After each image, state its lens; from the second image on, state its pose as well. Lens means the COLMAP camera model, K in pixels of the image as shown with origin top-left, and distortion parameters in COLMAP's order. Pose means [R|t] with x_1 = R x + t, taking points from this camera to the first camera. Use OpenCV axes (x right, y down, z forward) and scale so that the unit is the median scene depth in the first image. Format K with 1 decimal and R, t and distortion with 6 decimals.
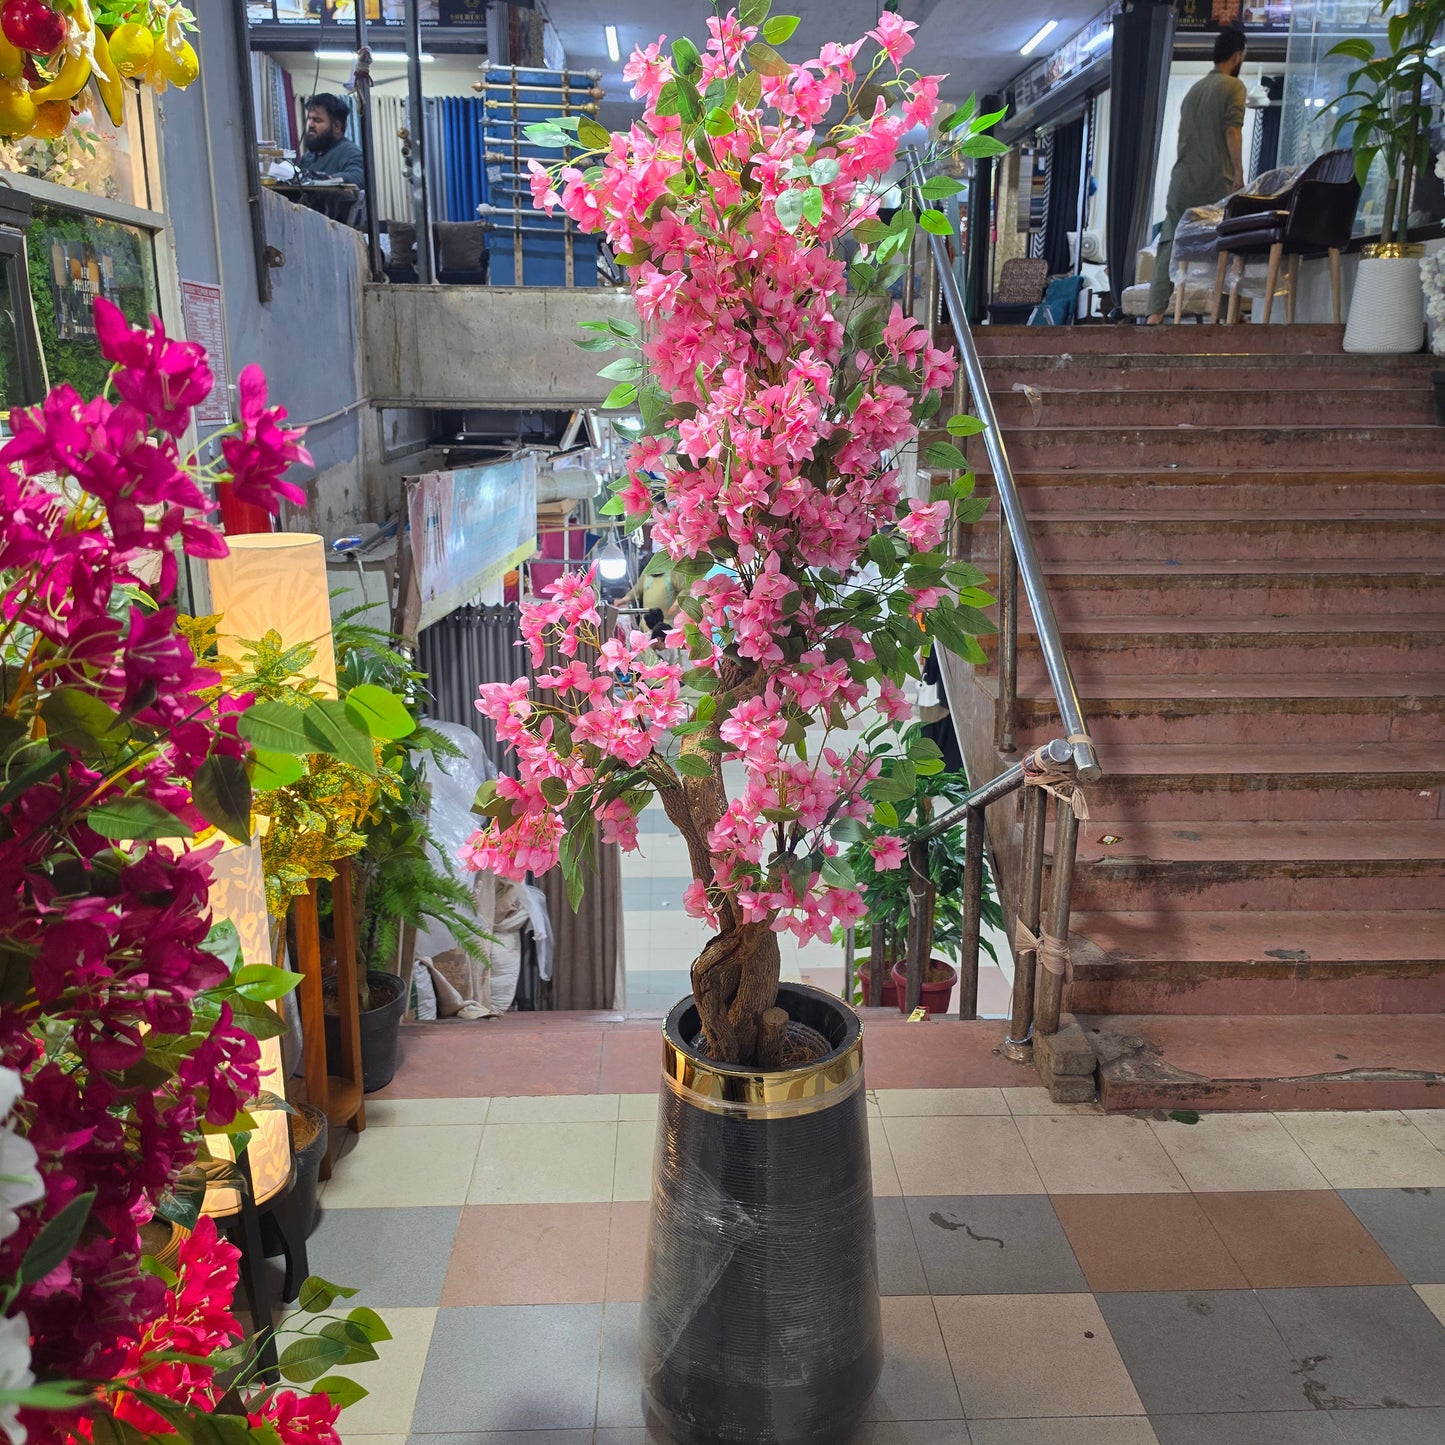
lens RADIAL K [[1360.2, 0, 722.9], [0, 1360.2, 694.8], [0, 0, 1]] dist [0.107939, -0.197972]
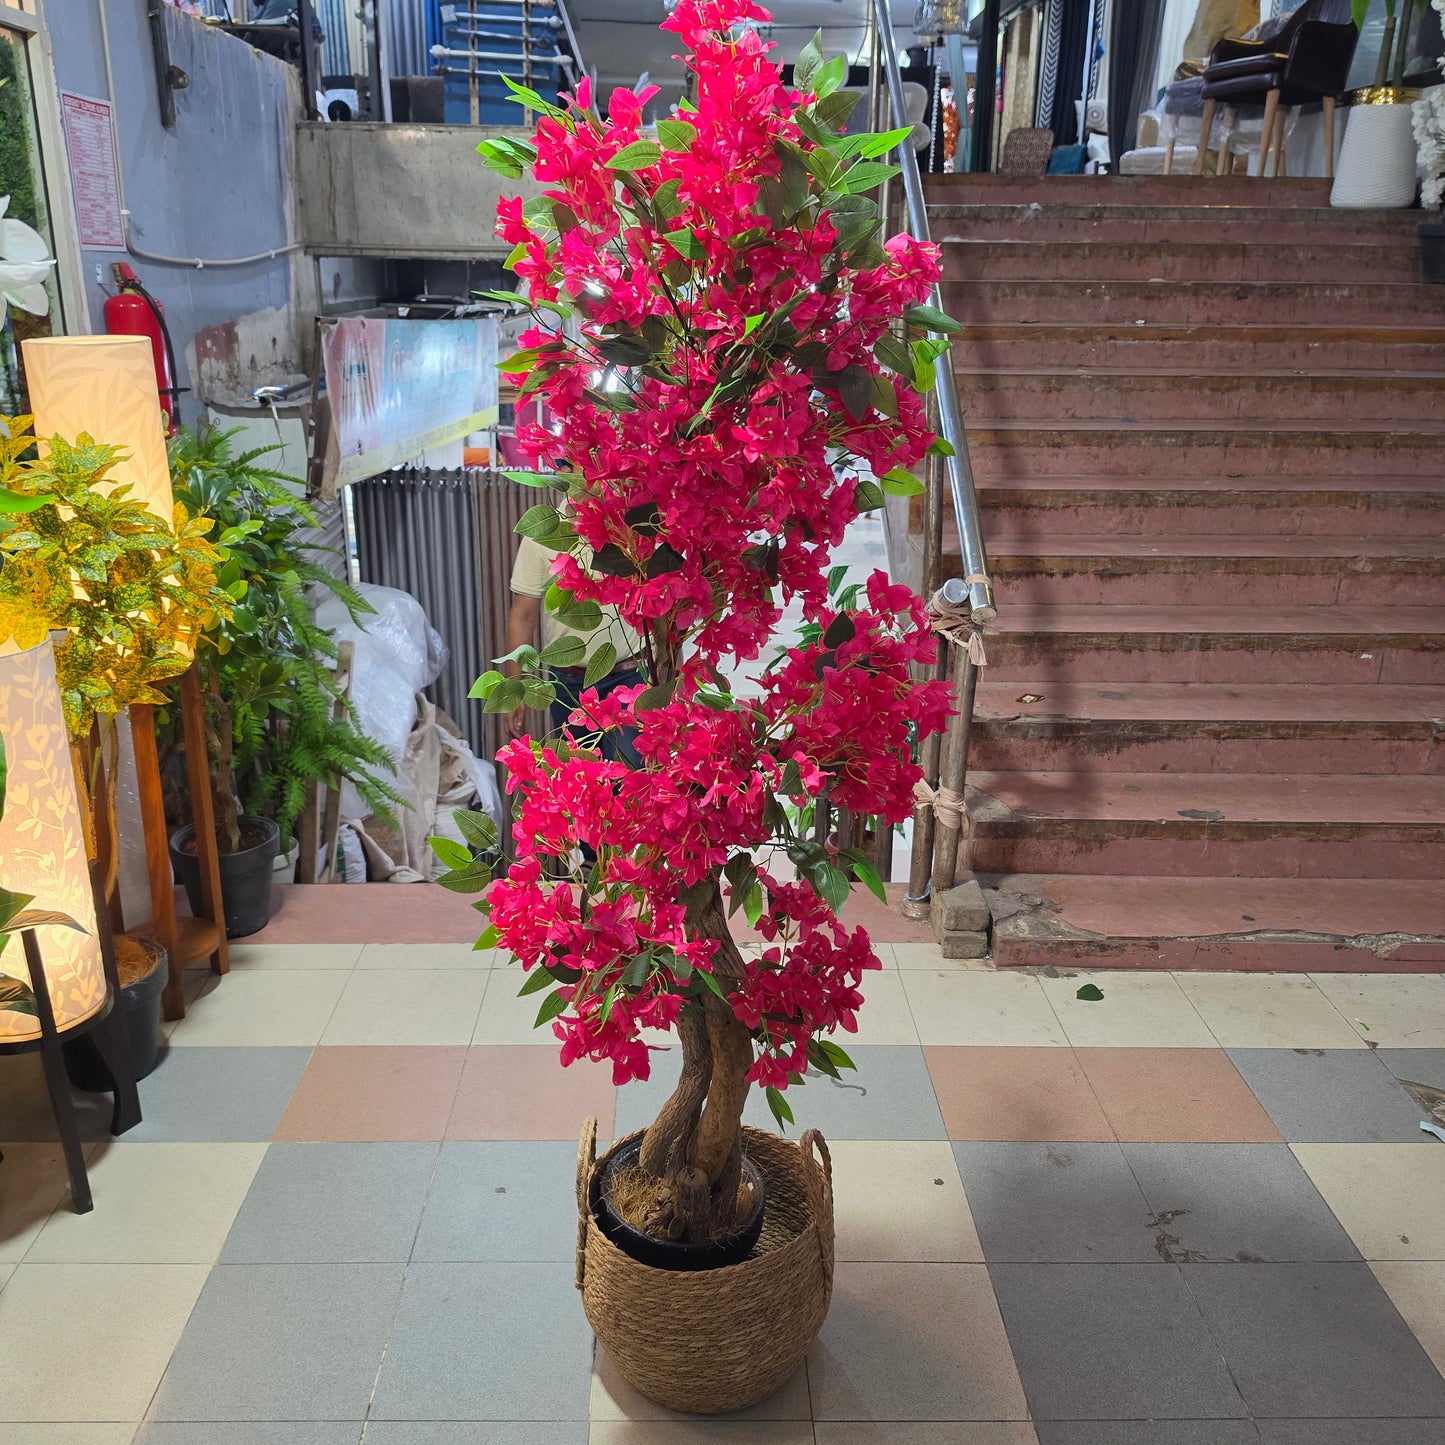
lens RADIAL K [[1363.8, 0, 707.8], [0, 1363.8, 697.6], [0, 0, 1]] dist [0.095561, -0.173997]
pose [[0.999758, 0.015452, -0.015632, 0.065174], [-0.014232, 0.997054, 0.075367, 0.032444], [0.016751, -0.075126, 0.997033, 0.036880]]
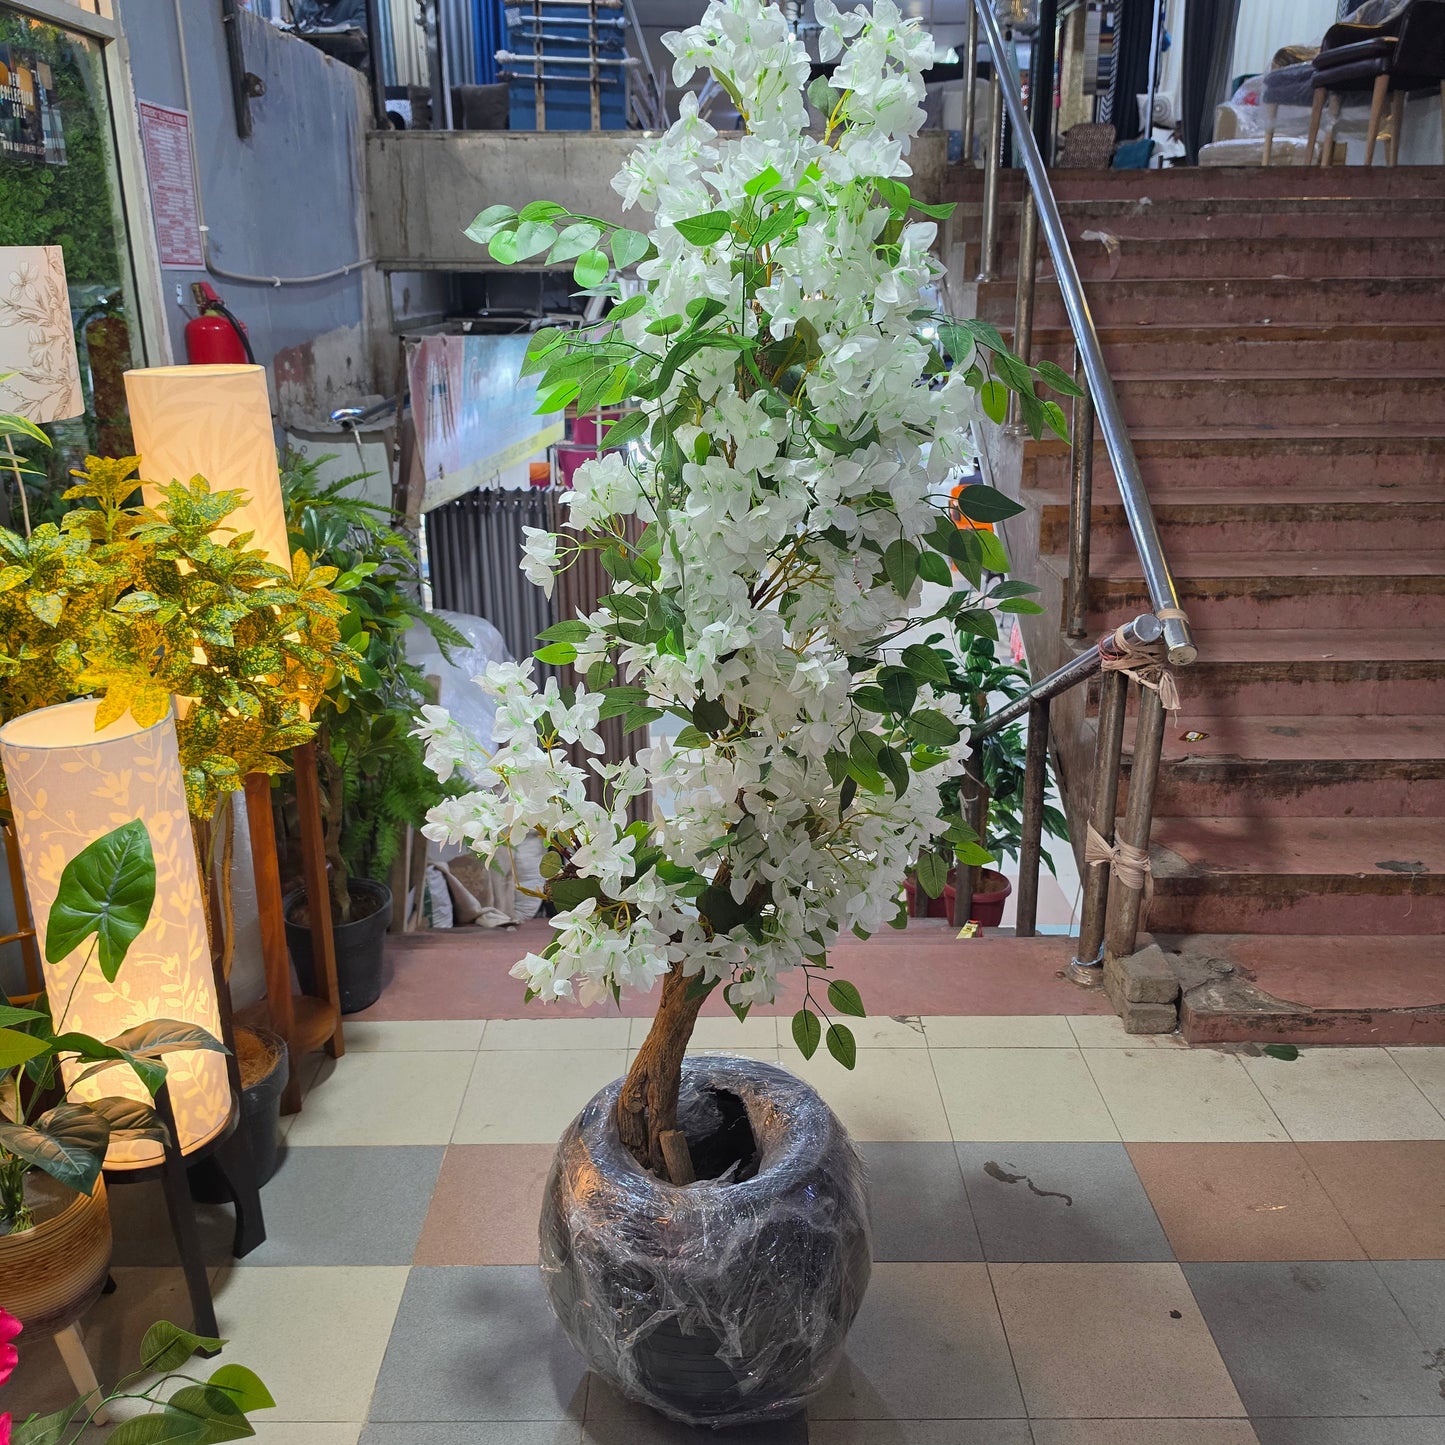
lens RADIAL K [[1368.0, 0, 711.9], [0, 1368.0, 700.9], [0, 0, 1]] dist [0.093459, -0.173142]
pose [[0.999138, 0.001790, -0.041467, 0.009990], [0.001241, 0.997335, 0.072952, 0.016752], [0.041487, -0.072940, 0.996473, 0.100392]]
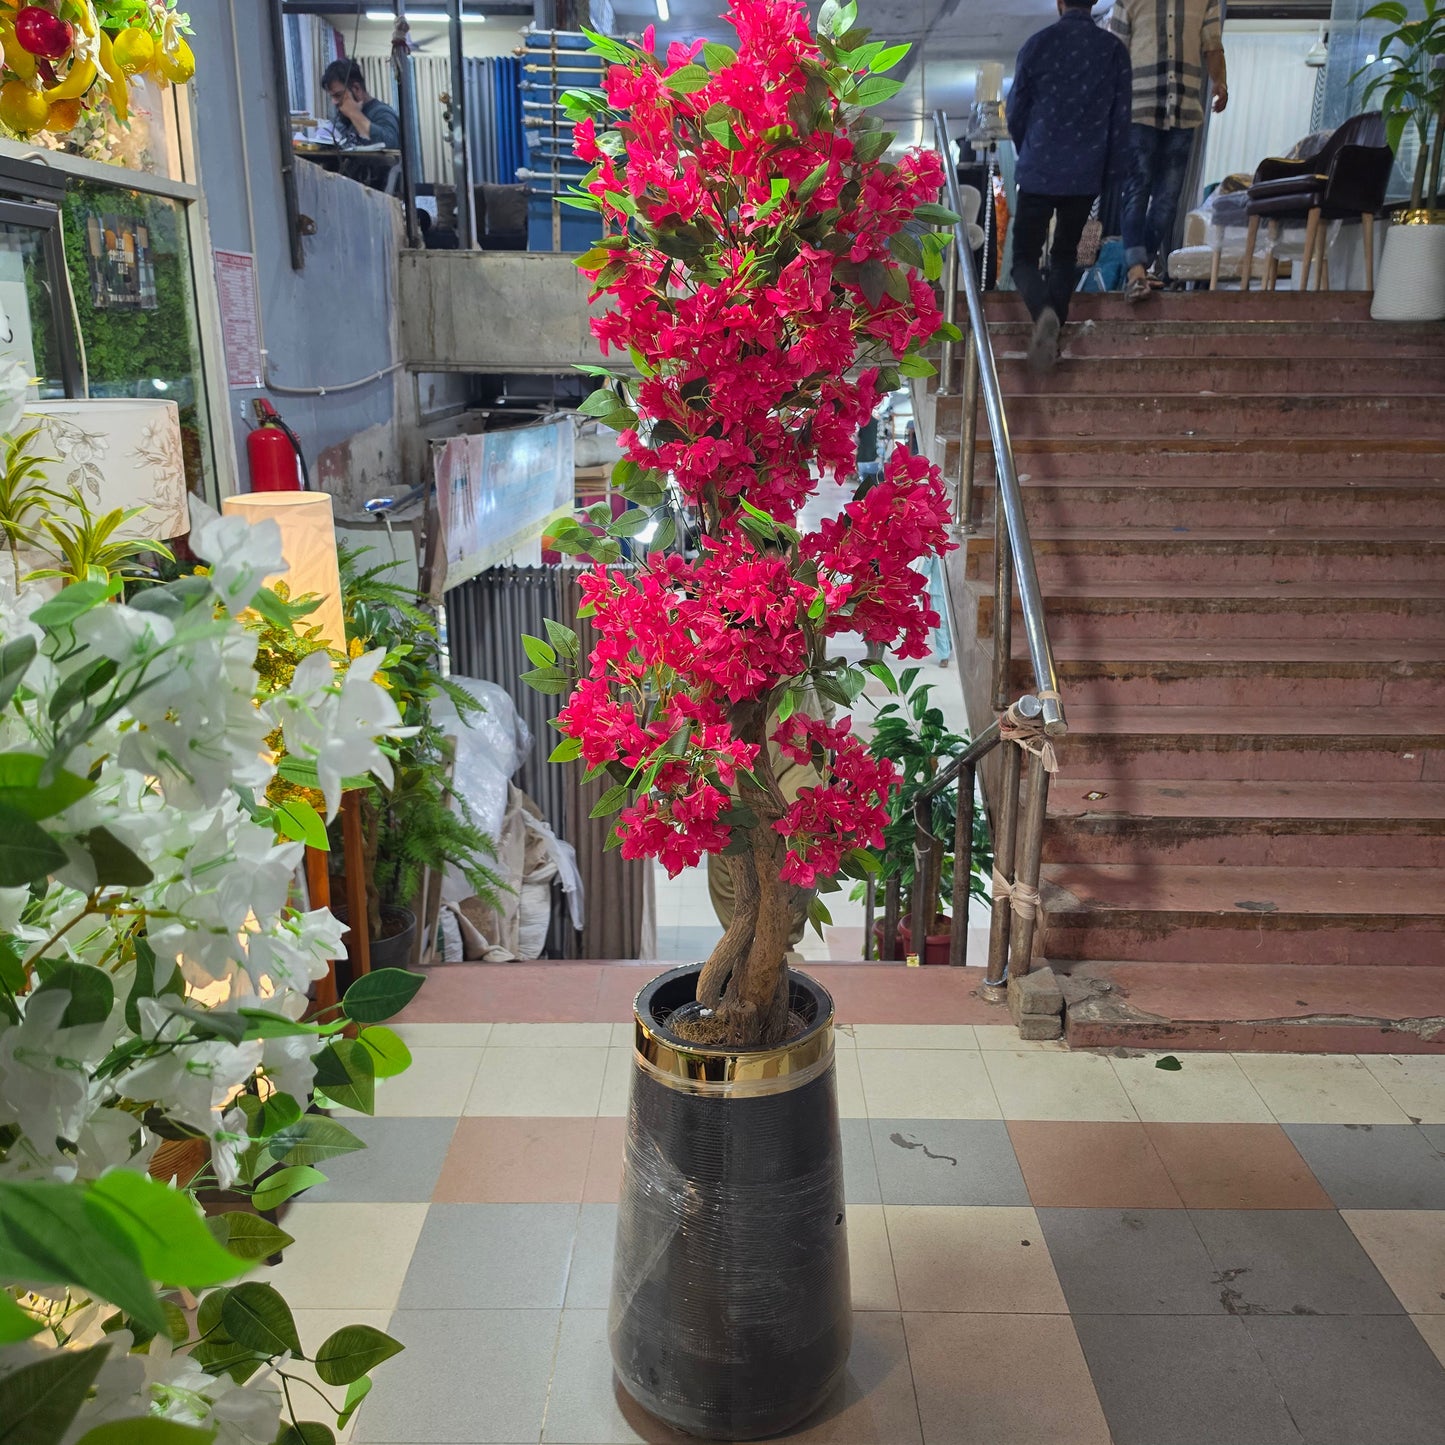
lens RADIAL K [[1368.2, 0, 727.8], [0, 1368.2, 705.8], [0, 0, 1]] dist [0.103373, -0.192418]
pose [[0.999216, 0.013211, -0.037327, 0.038467], [-0.012013, 0.999411, 0.032133, 0.006730], [0.037729, -0.031659, 0.998786, -0.044635]]
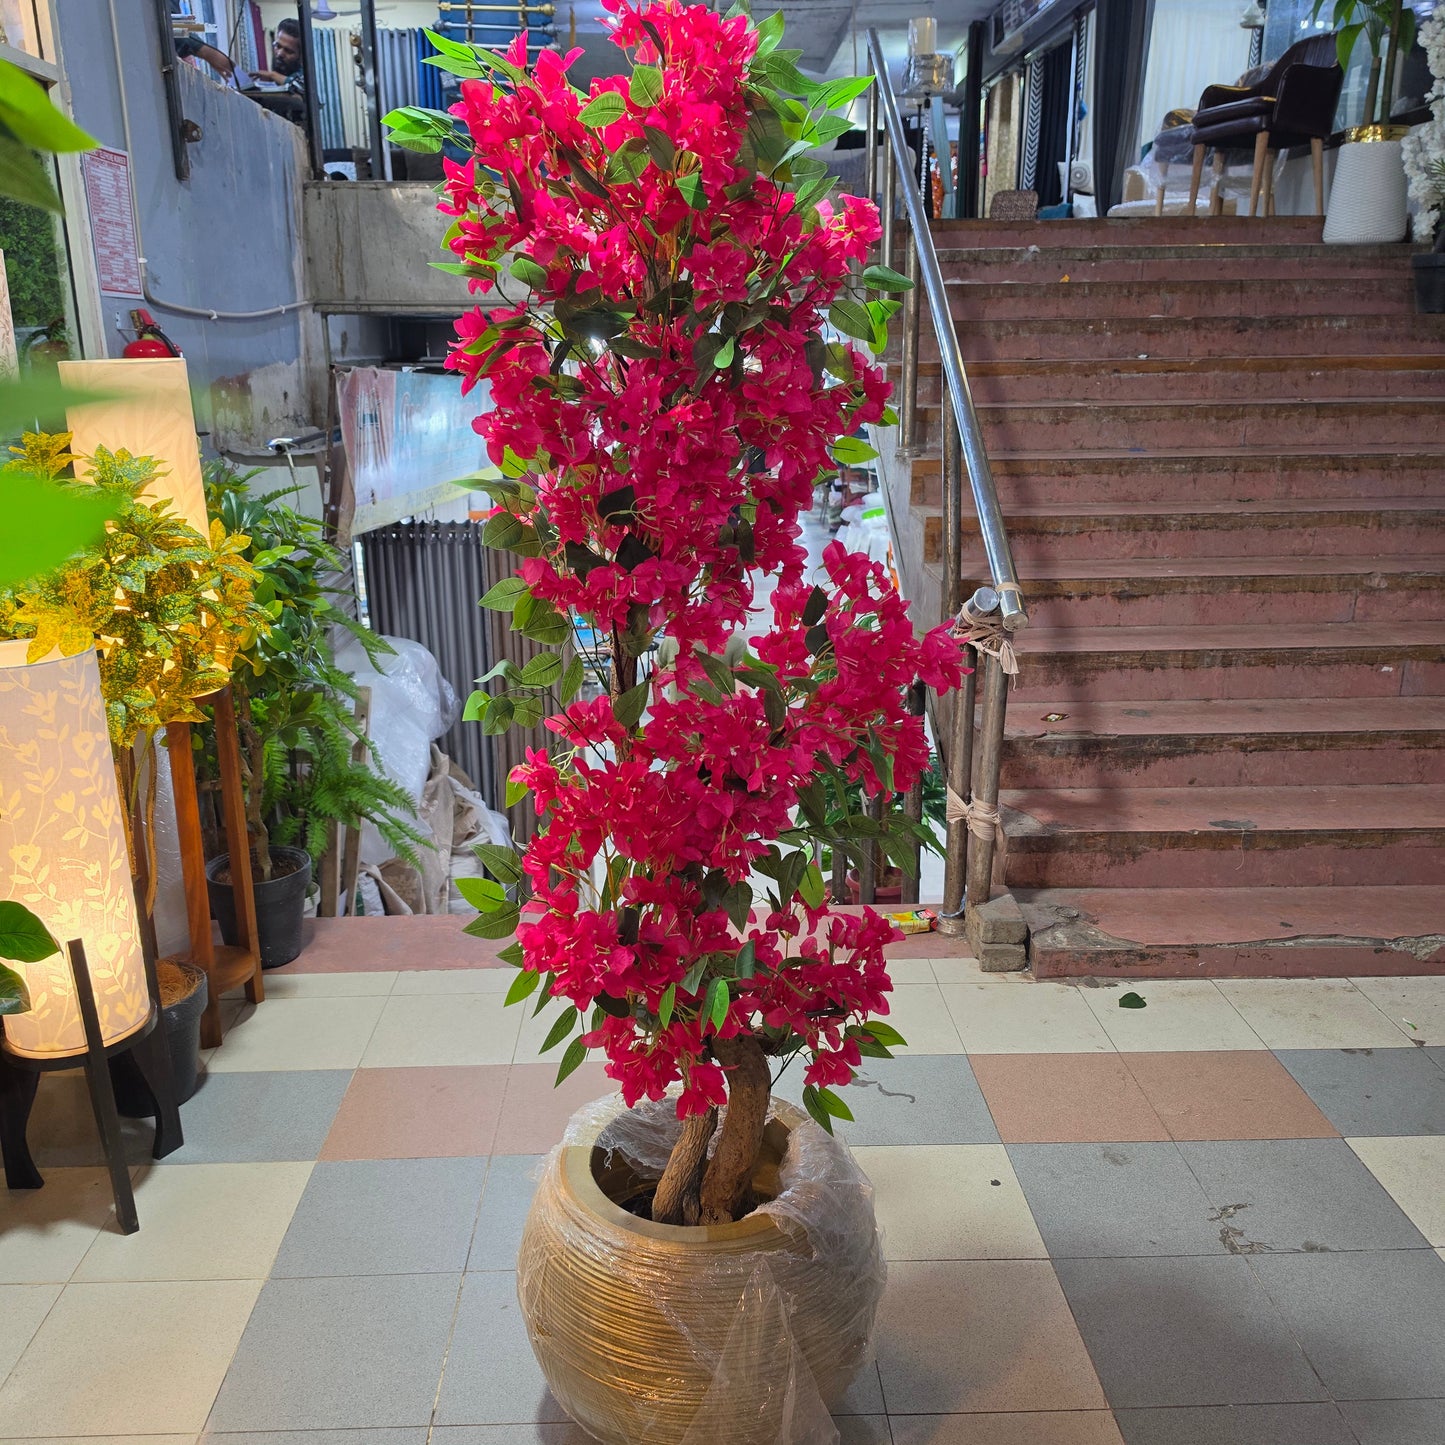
lens RADIAL K [[1358.4, 0, 711.5], [0, 1358.4, 717.6], [0, 0, 1]] dist [0.101718, -0.182533]
pose [[0.999920, -0.007614, -0.010086, 0.046597], [0.008013, 0.999164, 0.040085, 0.059383], [0.009773, -0.040163, 0.999145, 0.037294]]
